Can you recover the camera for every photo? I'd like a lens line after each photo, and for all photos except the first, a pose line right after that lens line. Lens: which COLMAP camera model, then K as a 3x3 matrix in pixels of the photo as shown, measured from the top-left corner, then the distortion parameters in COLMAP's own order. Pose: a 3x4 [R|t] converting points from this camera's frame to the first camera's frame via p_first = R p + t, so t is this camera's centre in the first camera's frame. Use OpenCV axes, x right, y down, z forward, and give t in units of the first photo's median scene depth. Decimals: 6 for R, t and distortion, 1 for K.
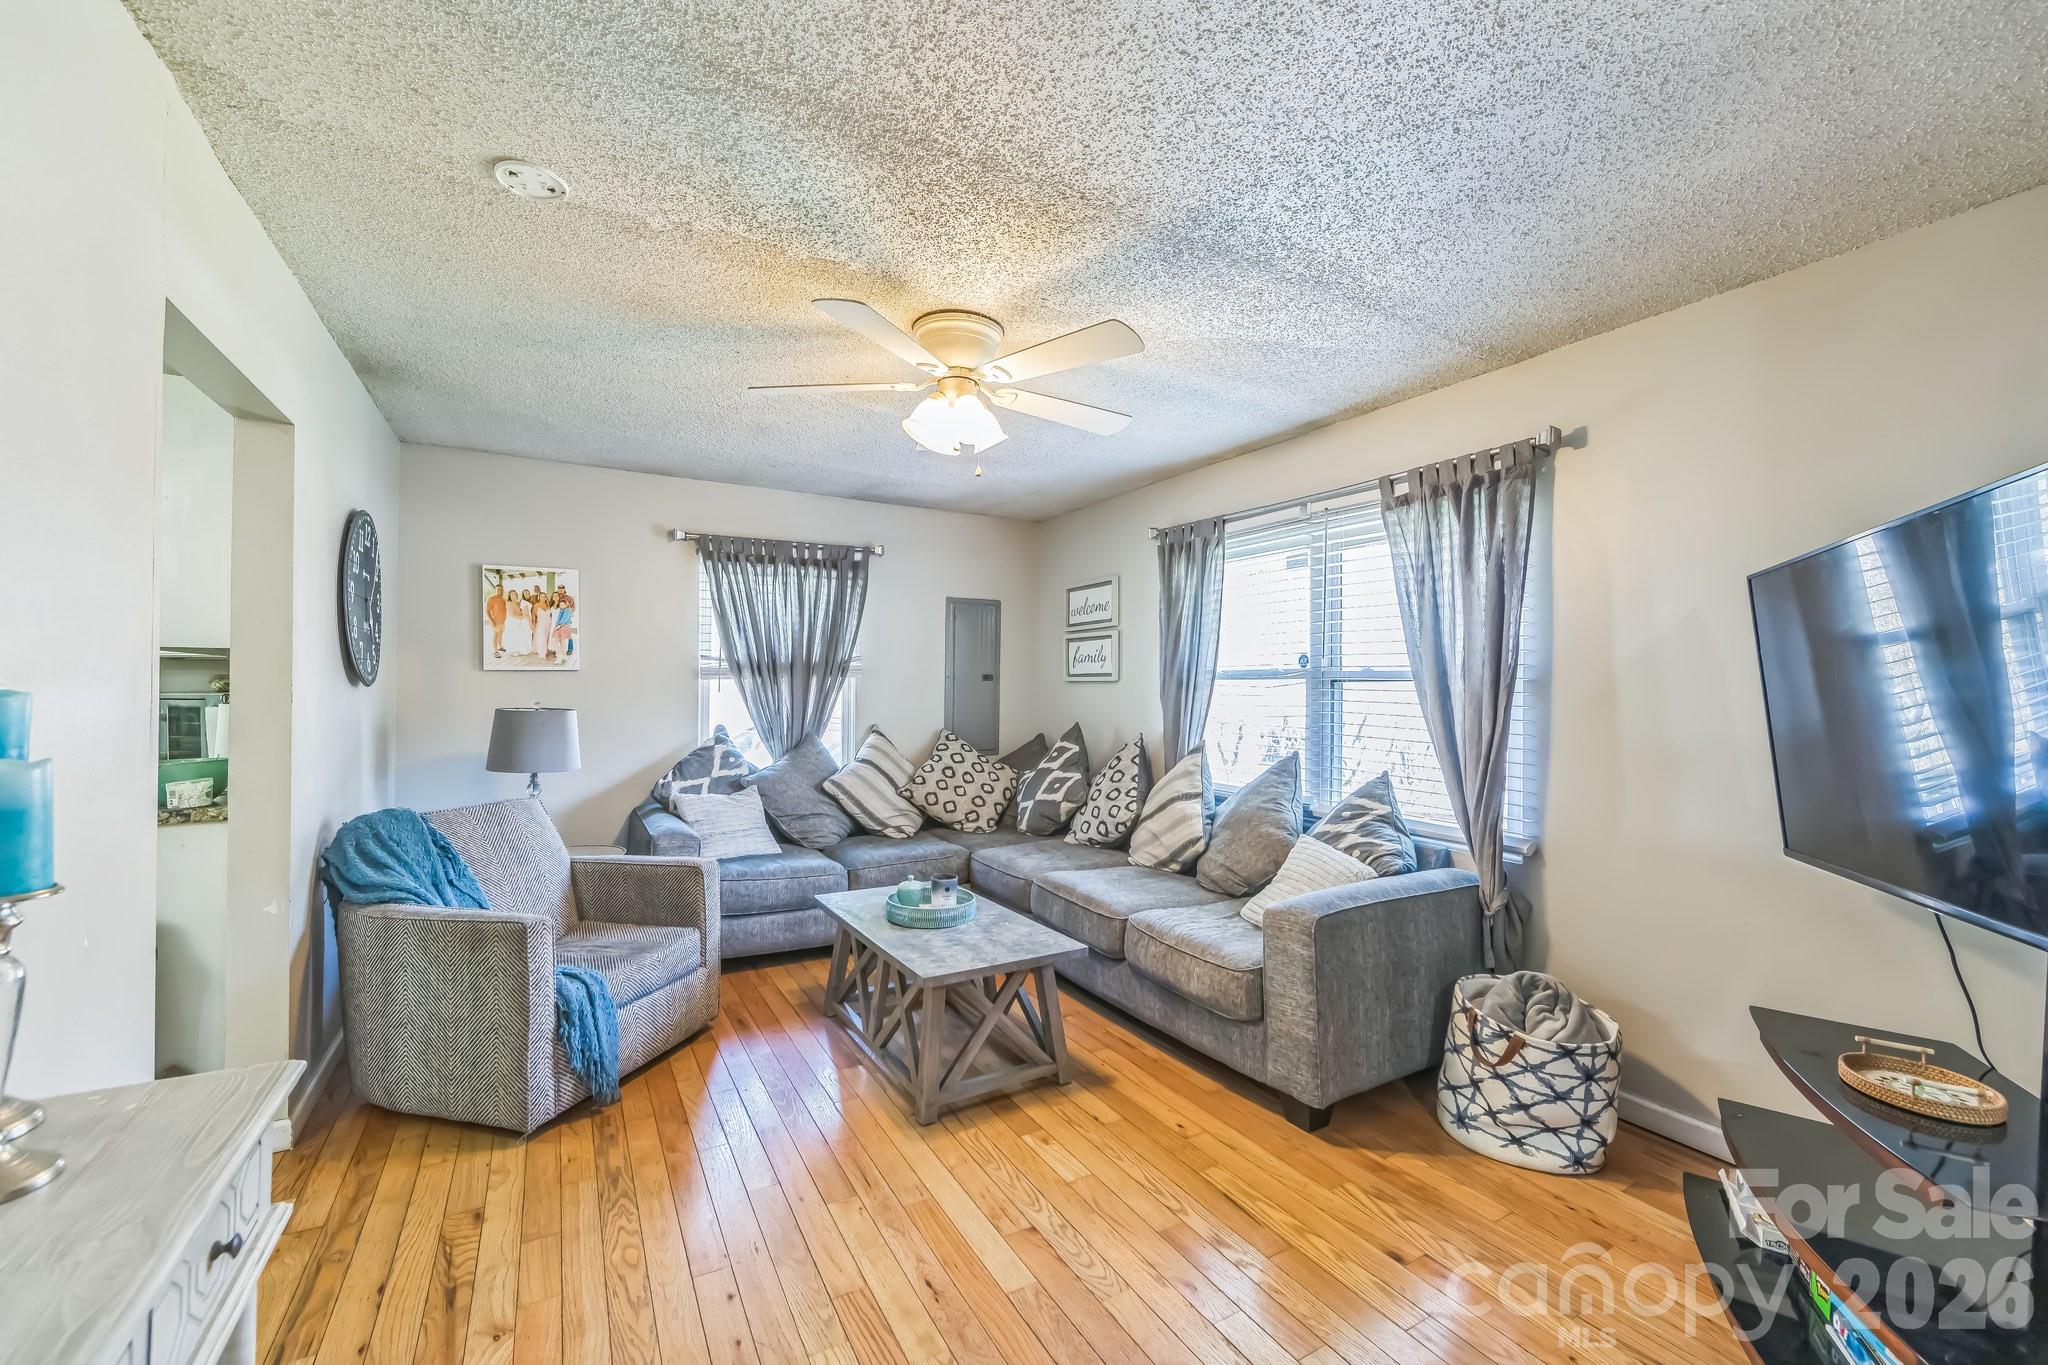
lens RADIAL K [[817.8, 0, 1027.6], [0, 817.8, 688.9], [0, 0, 1]] dist [-0.003810, -0.000059]
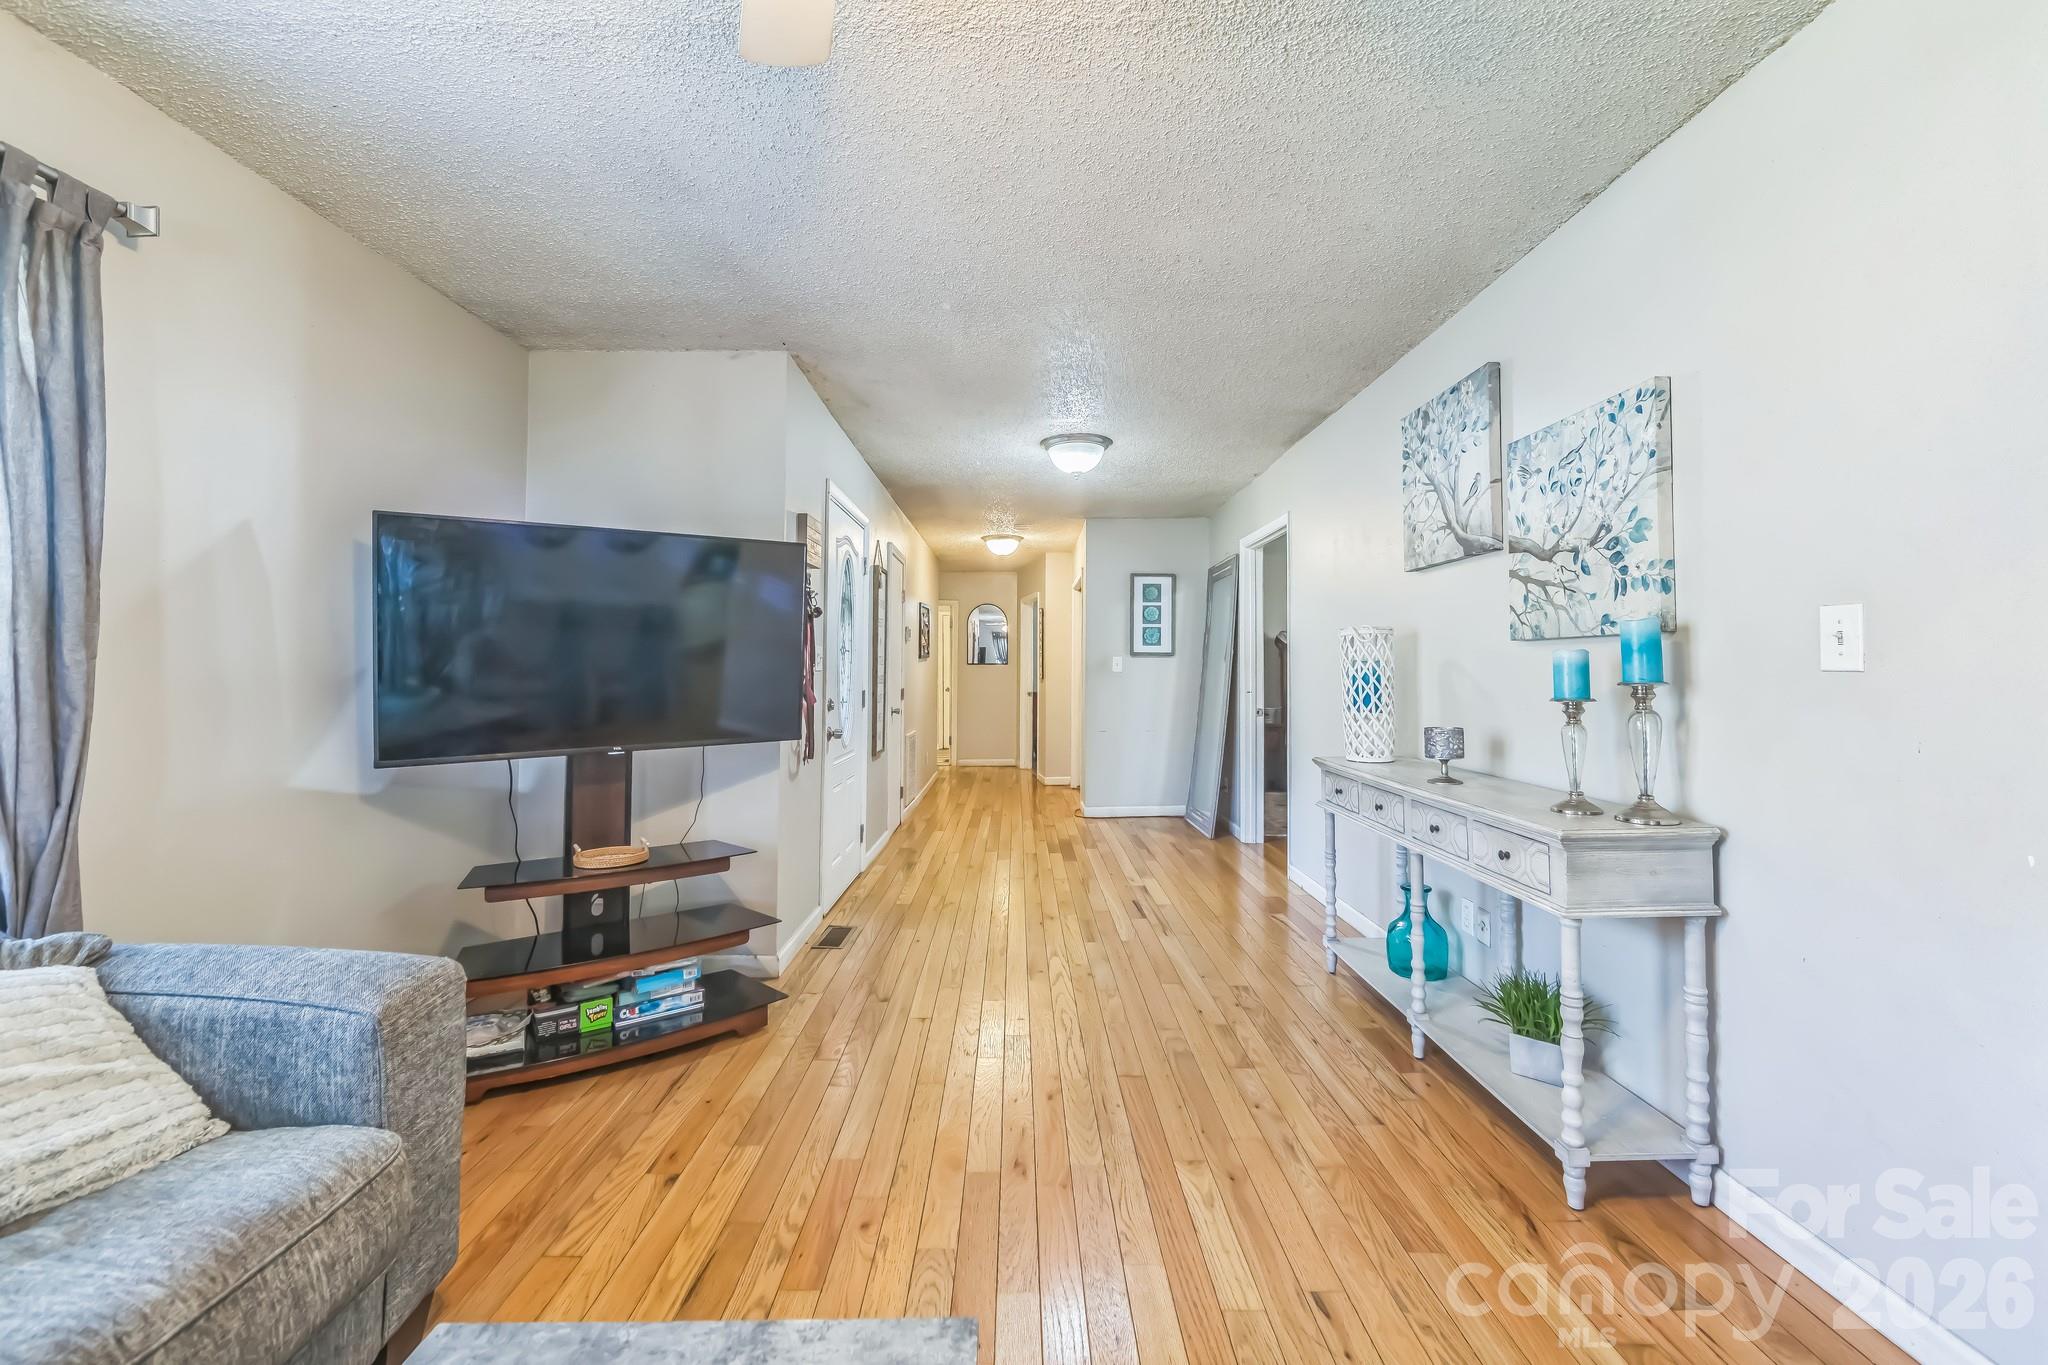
lens RADIAL K [[817.8, 0, 1023.5], [0, 817.8, 672.6], [0, 0, 1]] dist [-0.003810, -0.000059]
pose [[-0.867641, -0.006713, 0.497146, -0.297282], [-0.006223, 0.999977, 0.002643, 0.047425], [-0.497152, -0.000801, -0.867663, 1.179133]]
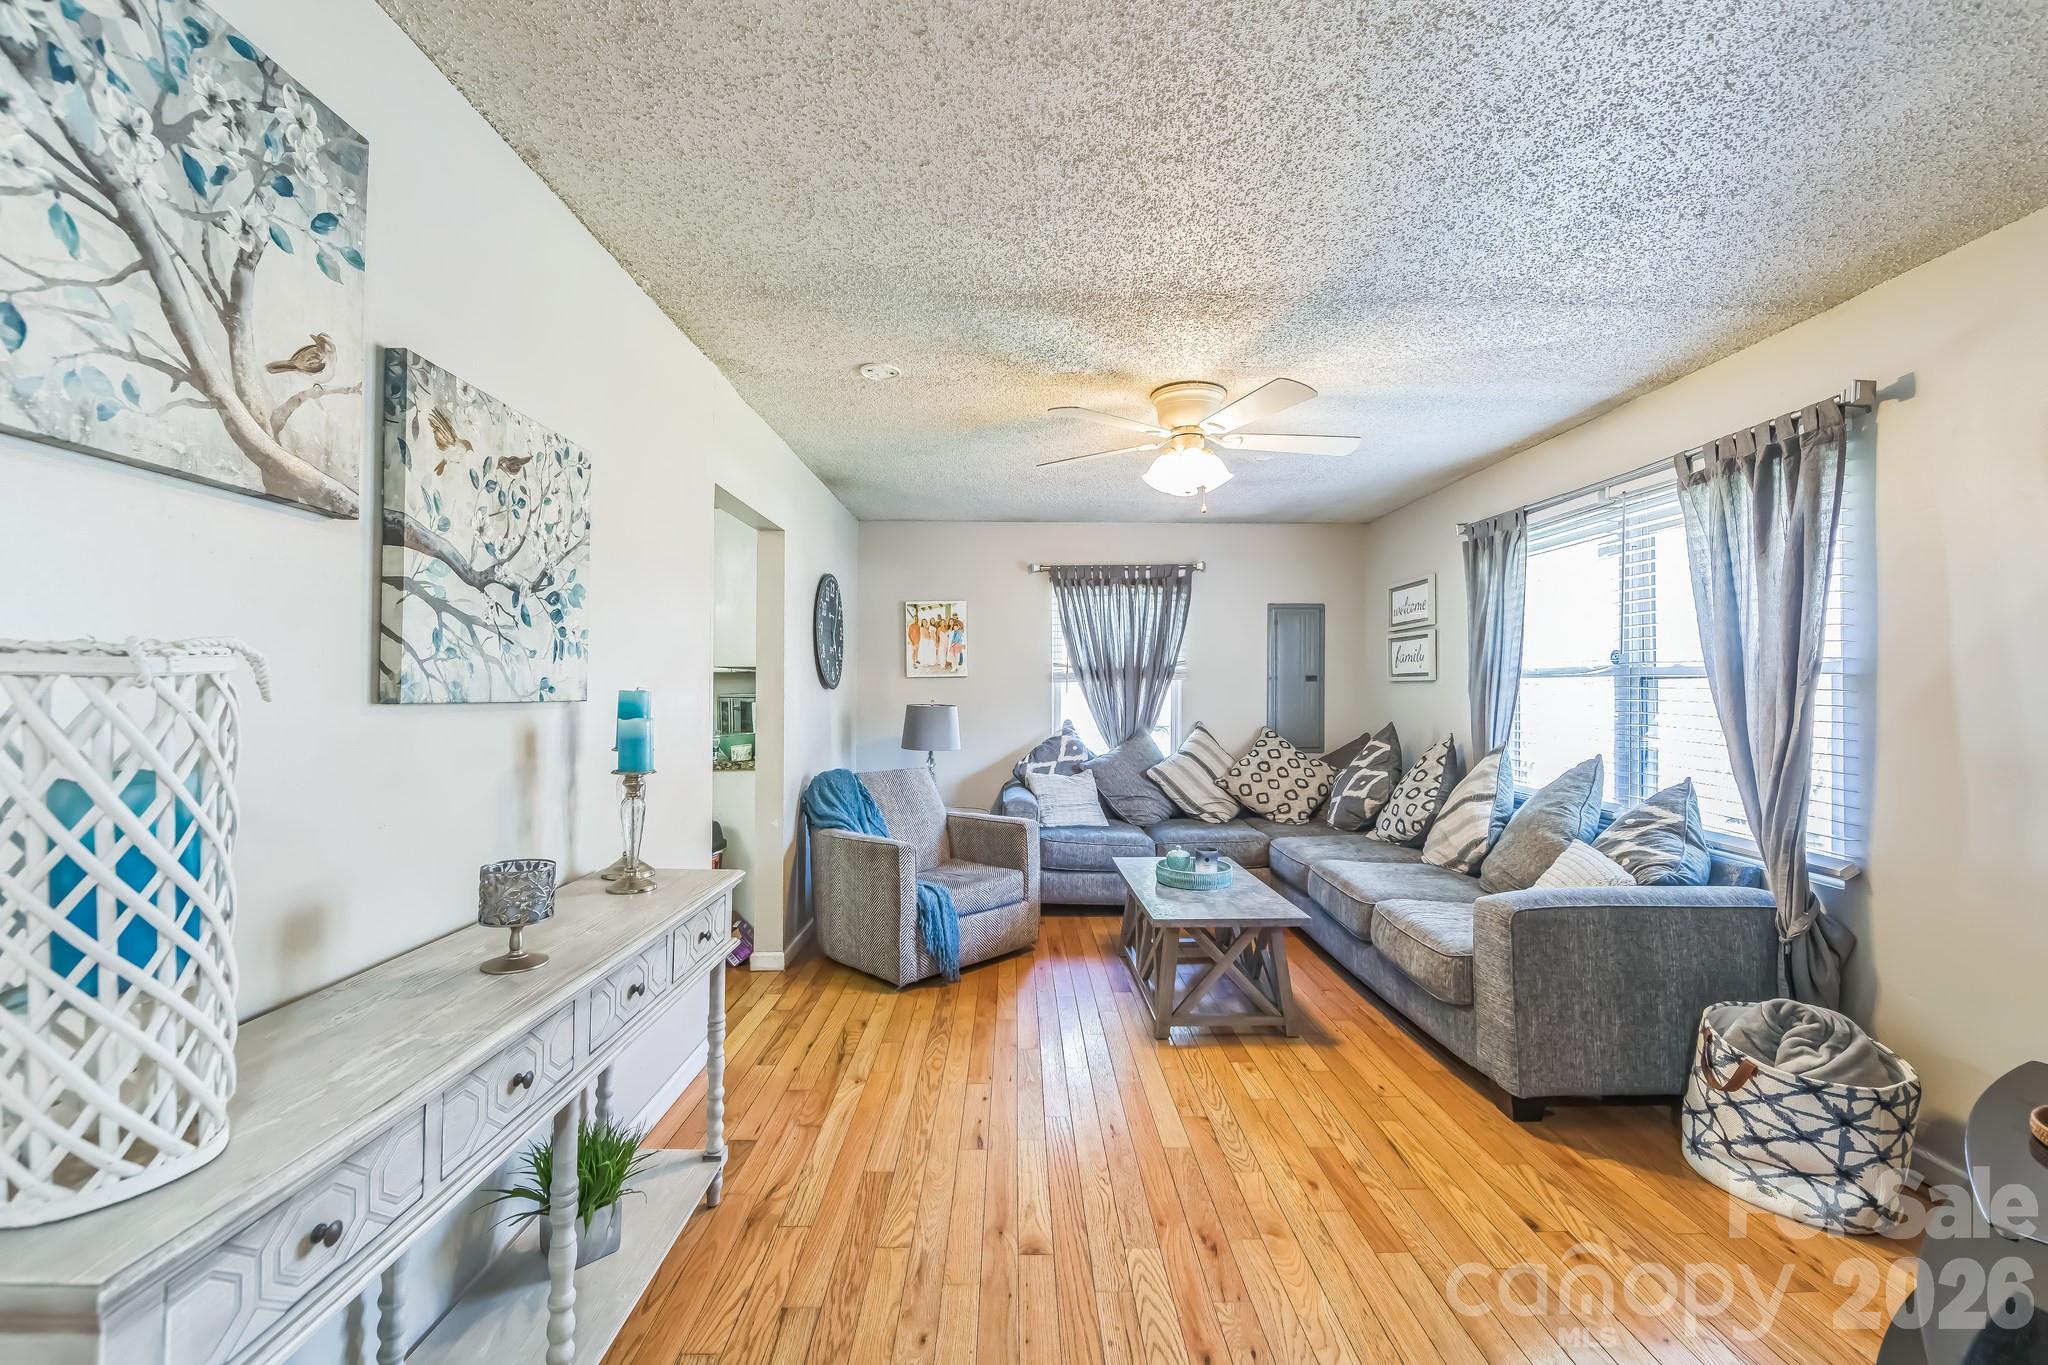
lens RADIAL K [[817.8, 0, 1024.4], [0, 817.8, 686.7], [0, 0, 1]] dist [-0.003810, -0.000059]
pose [[0.871525, -0.006427, -0.490310, 0.281470], [0.003981, 0.999974, -0.006032, 0.003152], [0.490336, 0.003305, 0.871527, -0.171260]]
